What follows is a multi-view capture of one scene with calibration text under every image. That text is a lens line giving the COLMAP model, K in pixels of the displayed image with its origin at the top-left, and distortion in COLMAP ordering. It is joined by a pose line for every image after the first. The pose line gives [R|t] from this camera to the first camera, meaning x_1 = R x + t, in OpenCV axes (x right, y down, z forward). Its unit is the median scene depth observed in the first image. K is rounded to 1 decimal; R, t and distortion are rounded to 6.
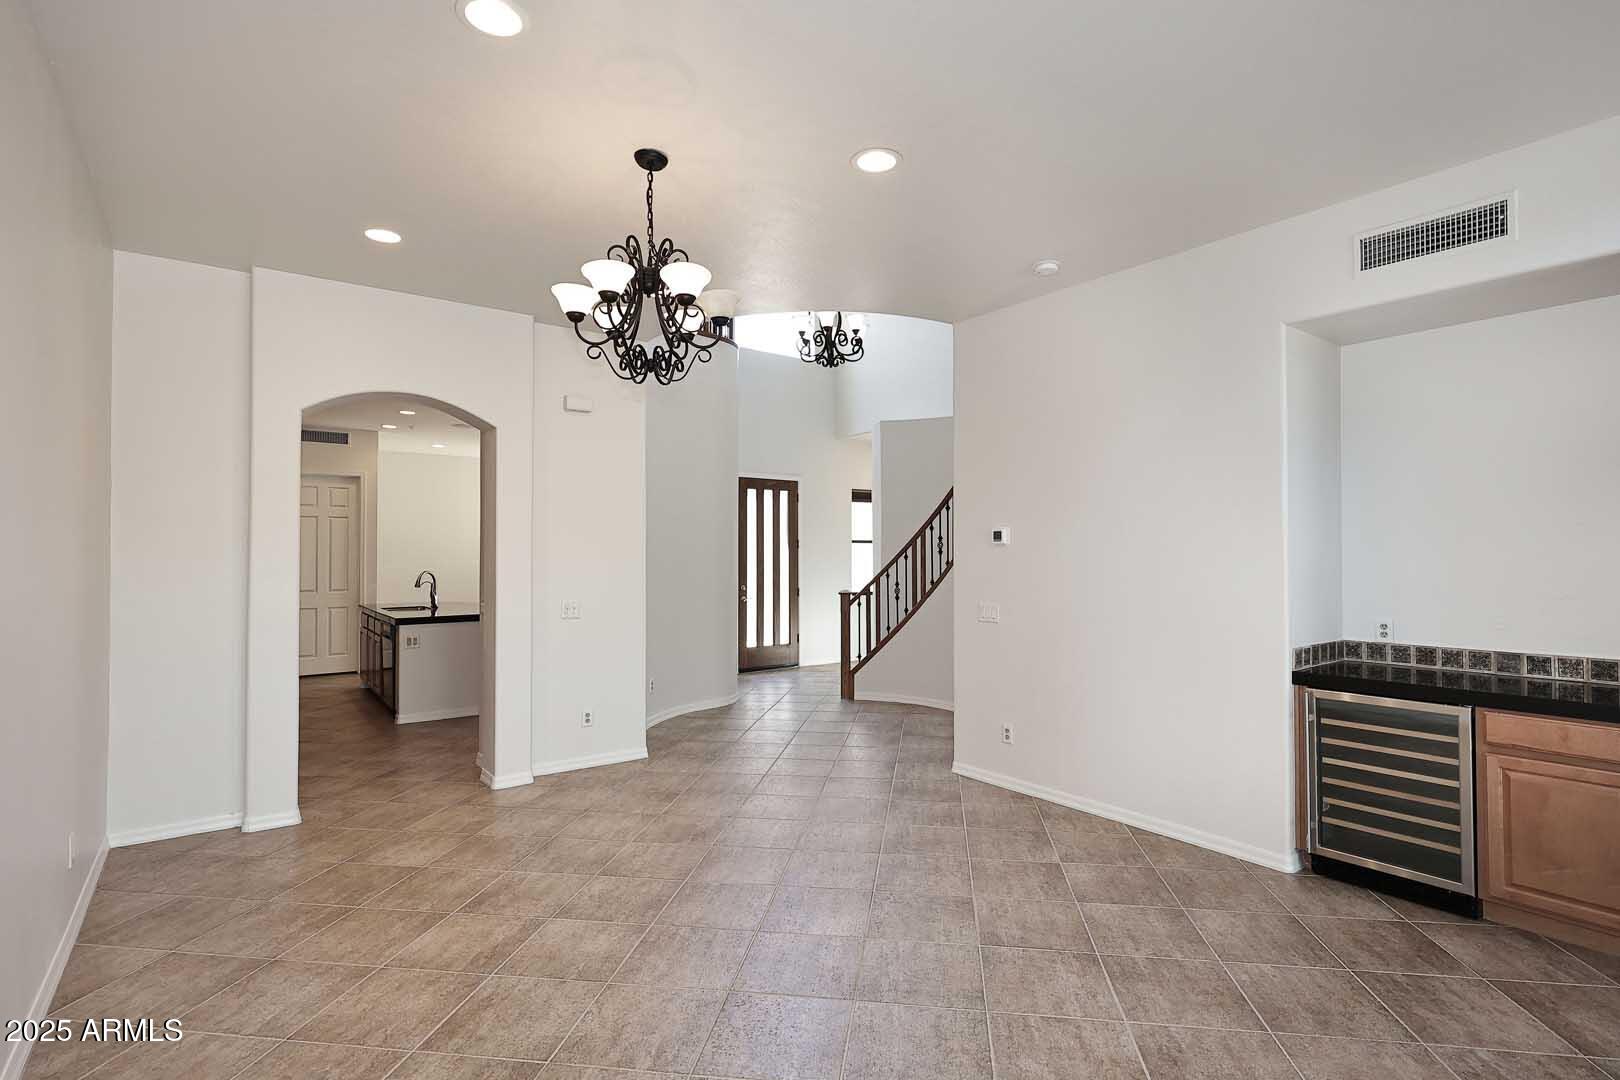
lens RADIAL K [[791.4, 0, 812.9], [0, 791.4, 531.1], [0, 0, 1]] dist [-0.001551, 0.000354]
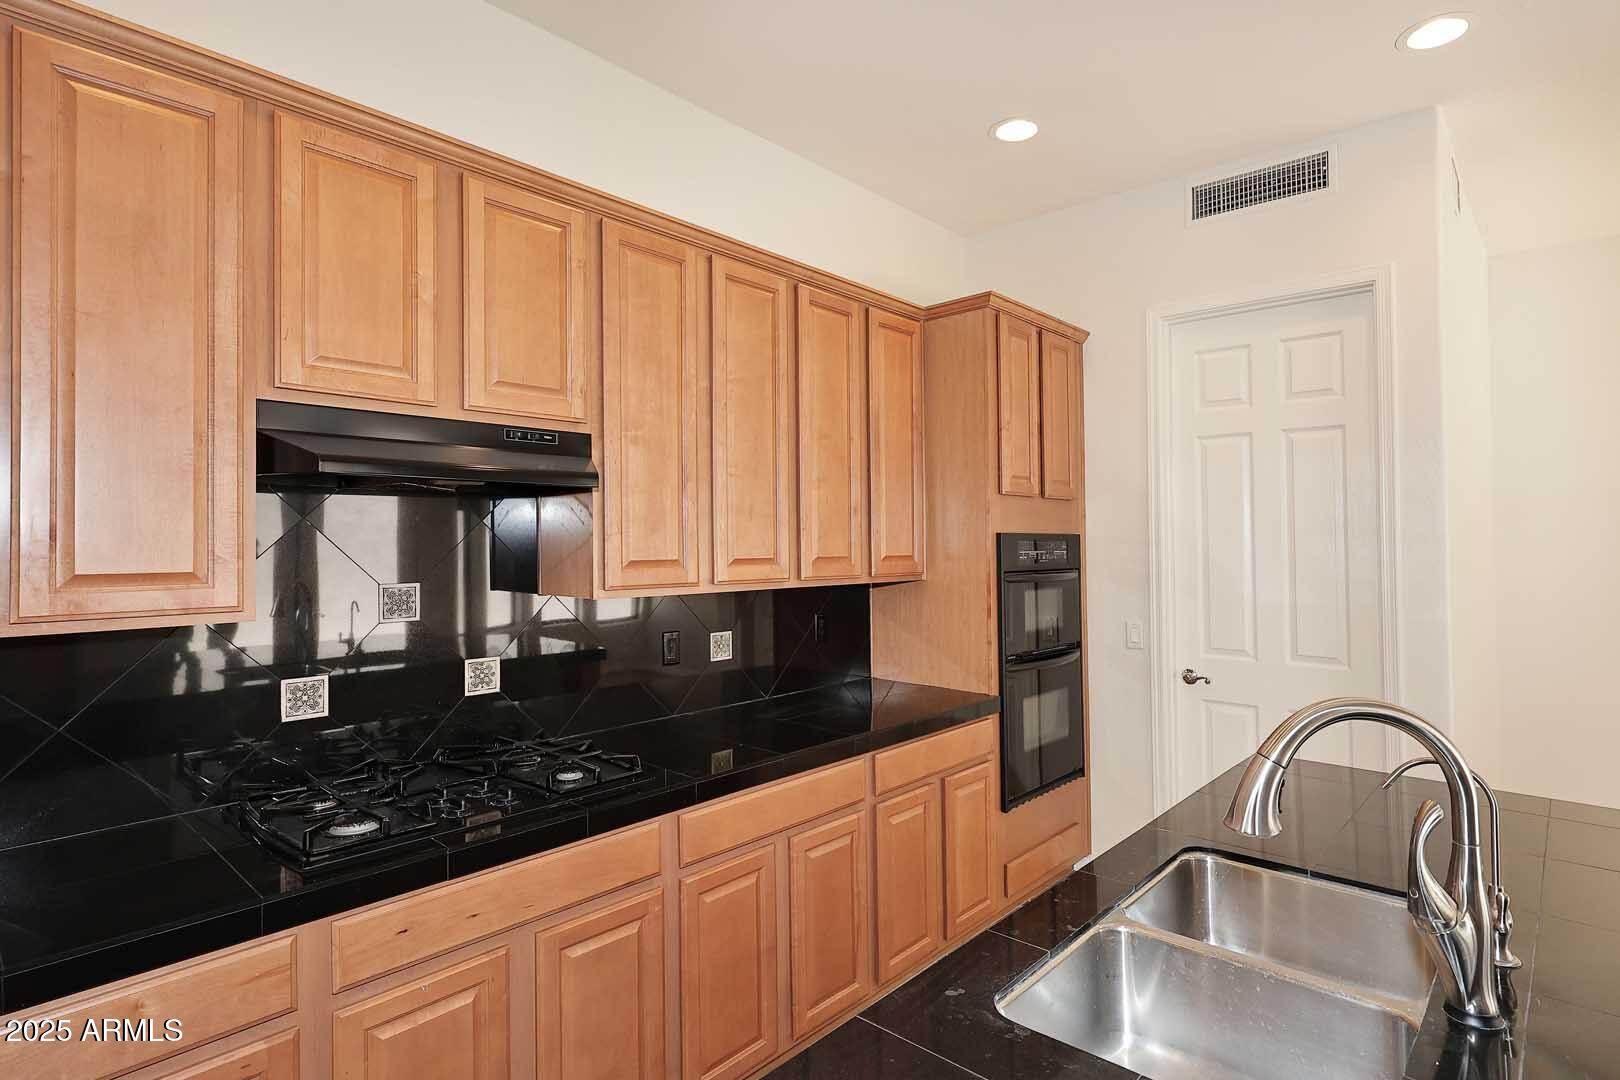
lens RADIAL K [[832.8, 0, 814.0], [0, 832.8, 532.8], [0, 0, 1]] dist [0.000117, 0.001243]
pose [[0.191635, -0.004114, -0.981458, -0.808895], [0.022091, 0.999756, 0.000123, 0.047405], [0.981218, -0.021705, 0.191679, 1.900615]]
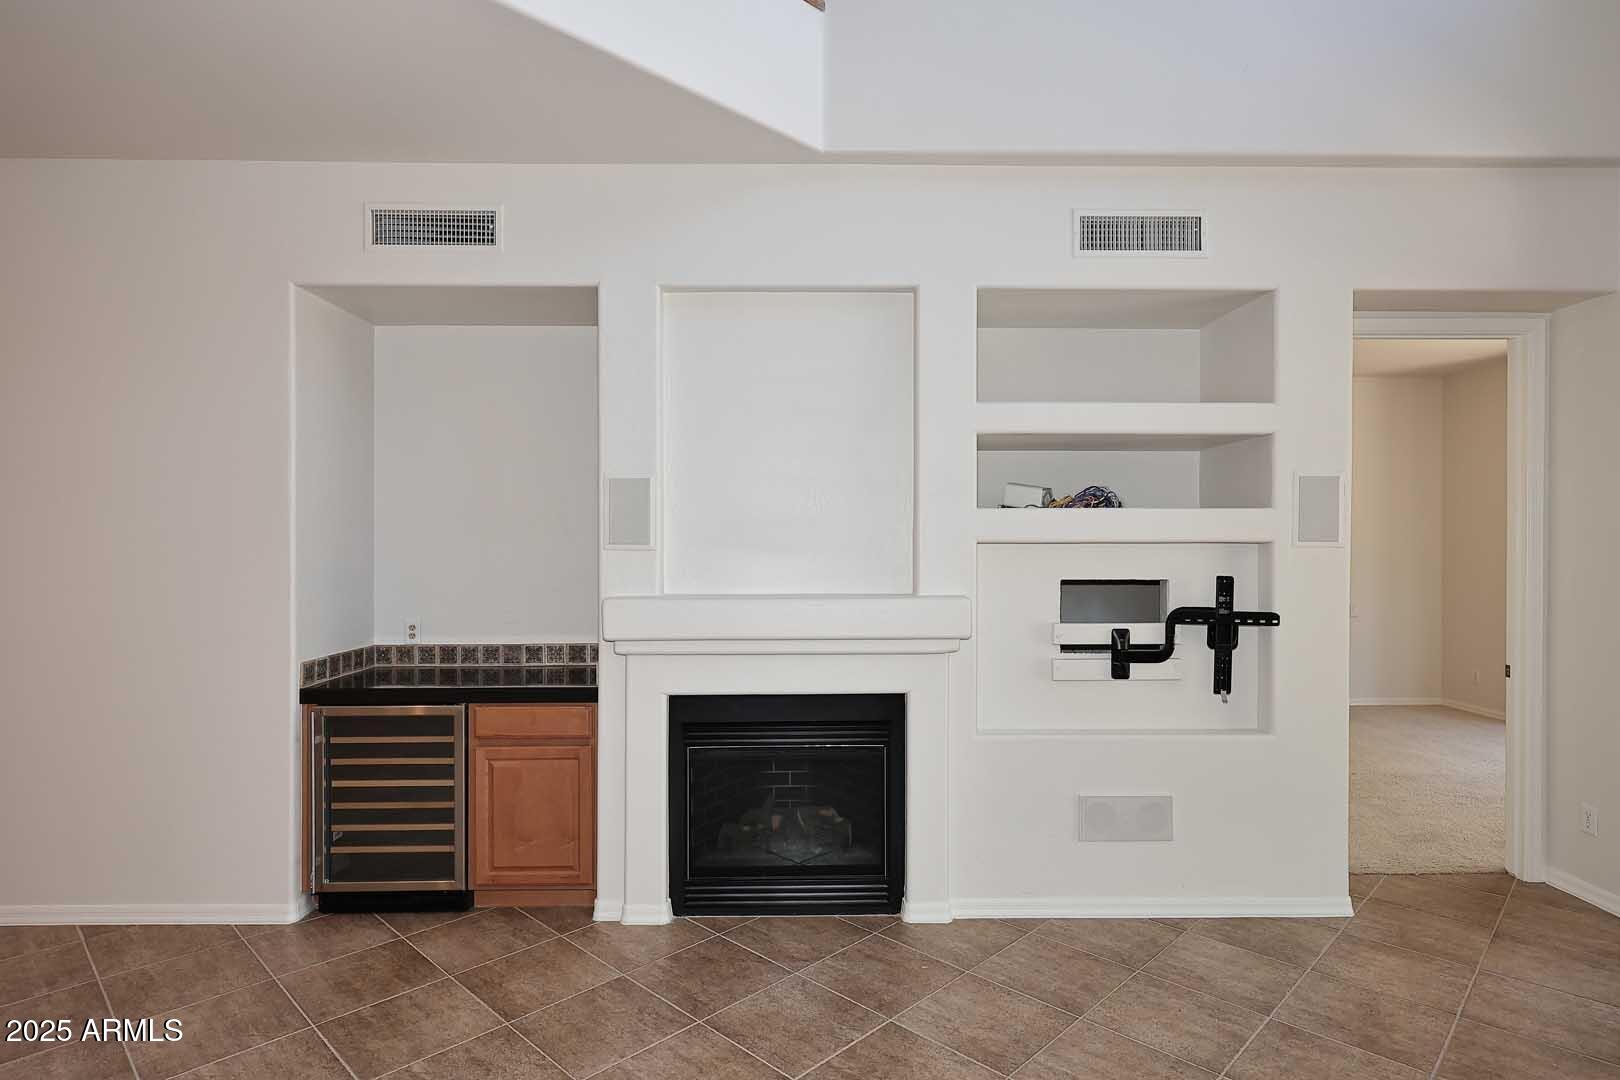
lens RADIAL K [[874.9, 0, 817.2], [0, 874.9, 534.1], [0, 0, 1]] dist [-0.000525, 0.001208]
pose [[0.583348, 0.006899, 0.812193, 0.150215], [-0.021674, 0.999740, 0.007075, -0.010725], [-0.811933, -0.021731, 0.583346, -0.012750]]
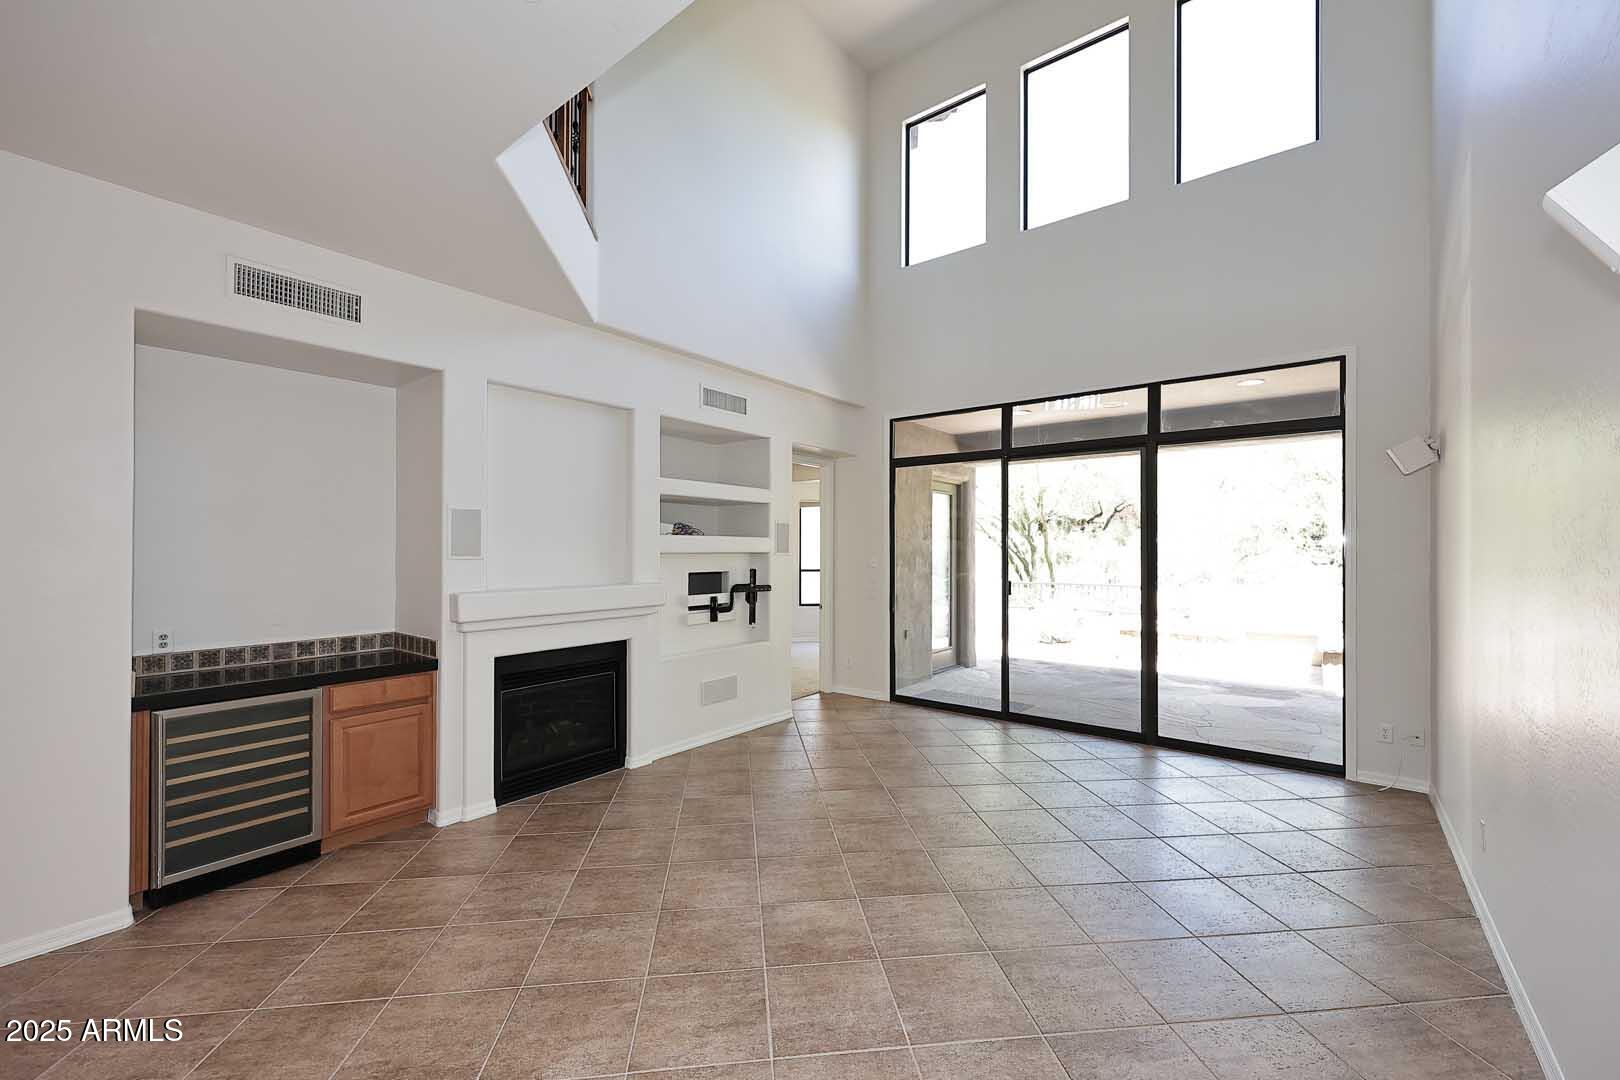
lens RADIAL K [[654.0, 0, 810.0], [0, 654.0, 540.0], [0, 0, 1]] dist [0.000466, 0.000101]
pose [[-0.262591, 0.017931, 0.964741, -0.299155], [-0.022494, 0.999442, -0.024698, -0.000134], [-0.964645, -0.028186, -0.262041, 0.439195]]
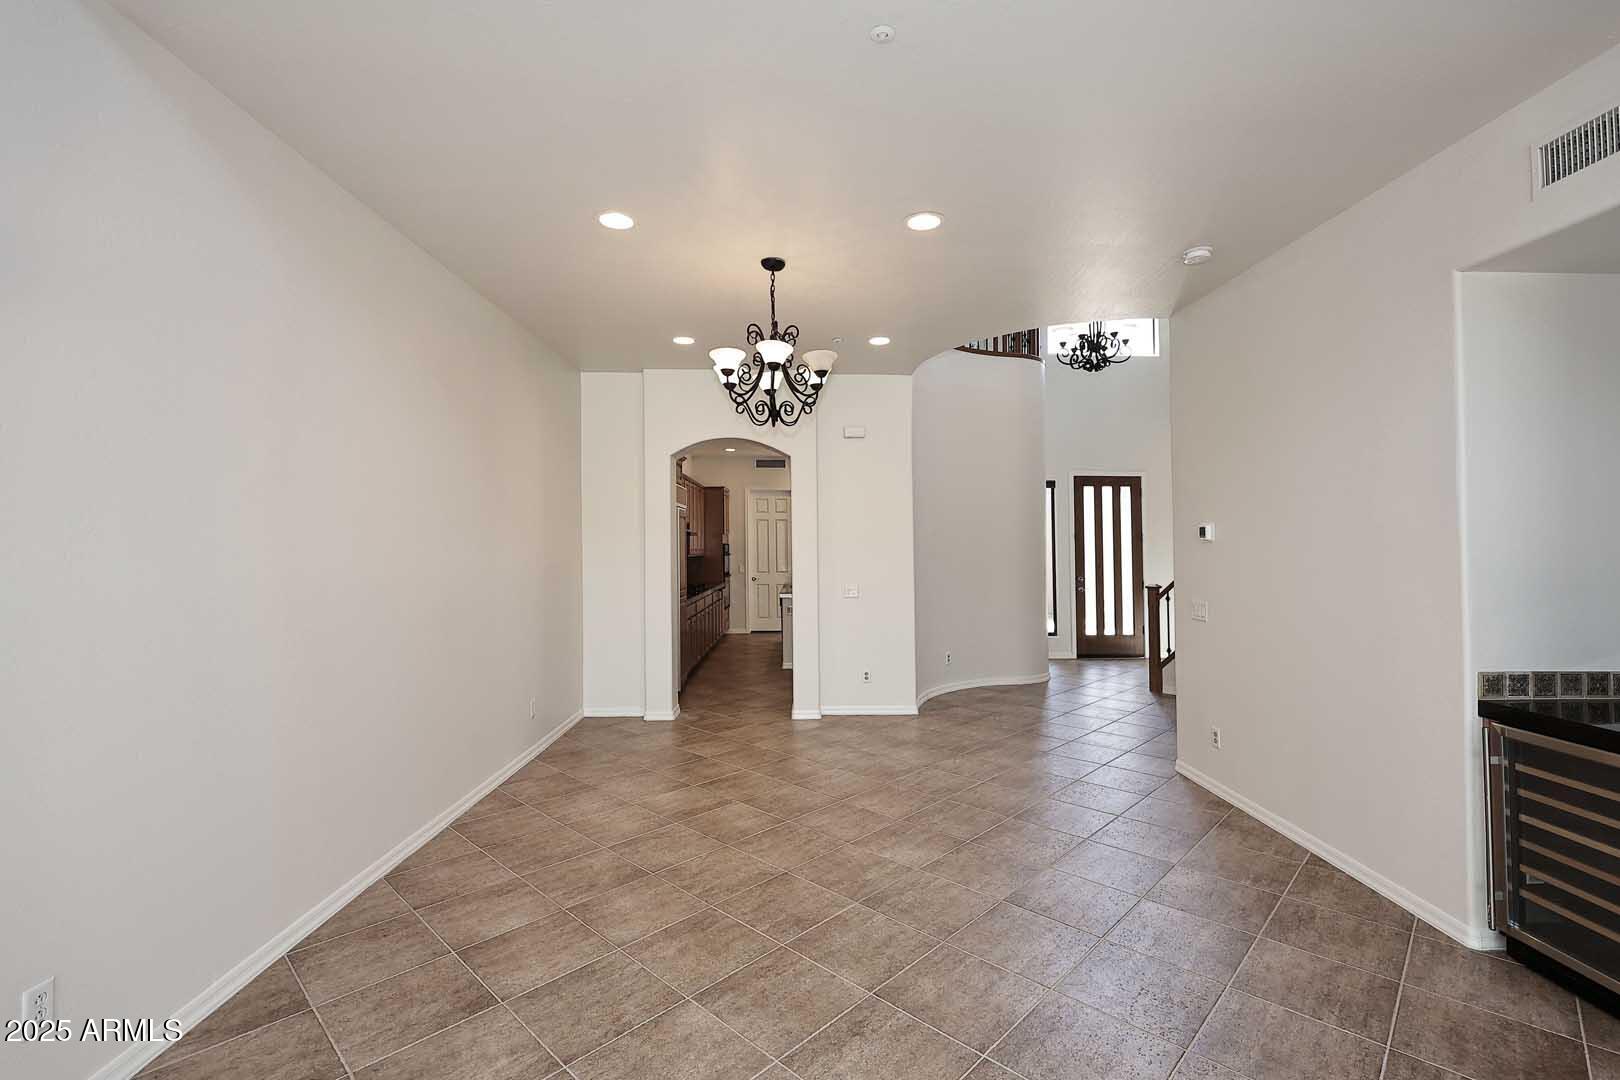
lens RADIAL K [[711.2, 0, 817.3], [0, 711.2, 525.0], [0, 0, 1]] dist [-0.000560, -0.000429]
pose [[0.817638, -0.013579, -0.575572, 0.454337], [0.014044, 0.999895, -0.003639, -0.007624], [0.575561, -0.005108, 0.817743, 0.020501]]
